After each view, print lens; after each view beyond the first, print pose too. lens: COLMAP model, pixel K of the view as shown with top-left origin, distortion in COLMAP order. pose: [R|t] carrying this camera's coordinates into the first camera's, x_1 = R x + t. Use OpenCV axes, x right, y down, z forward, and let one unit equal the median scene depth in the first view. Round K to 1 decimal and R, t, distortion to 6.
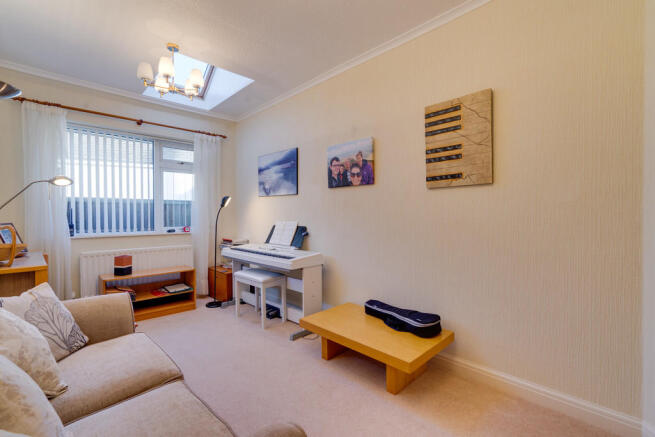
lens RADIAL K [[291.9, 0, 328.0], [0, 291.9, 216.4], [0, 0, 1]] dist [-0.003669, -0.000114]
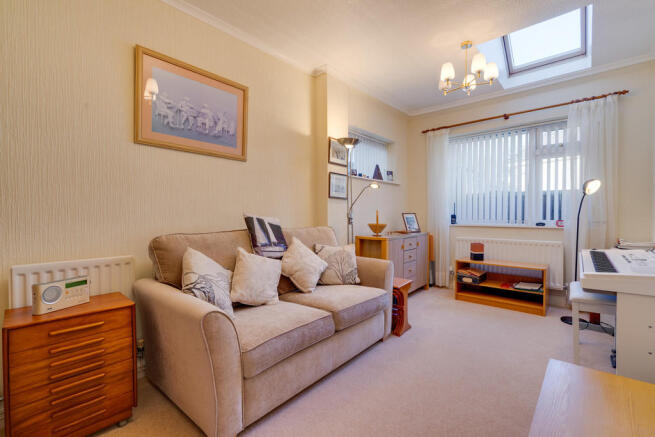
lens RADIAL K [[291.9, 0, 327.9], [0, 291.9, 219.5], [0, 0, 1]] dist [-0.003669, -0.000114]
pose [[0.063481, 0.031394, -0.997489, 0.332533], [0.002910, 0.999495, 0.031642, 0.004262], [0.997979, -0.004912, 0.063357, 0.292401]]
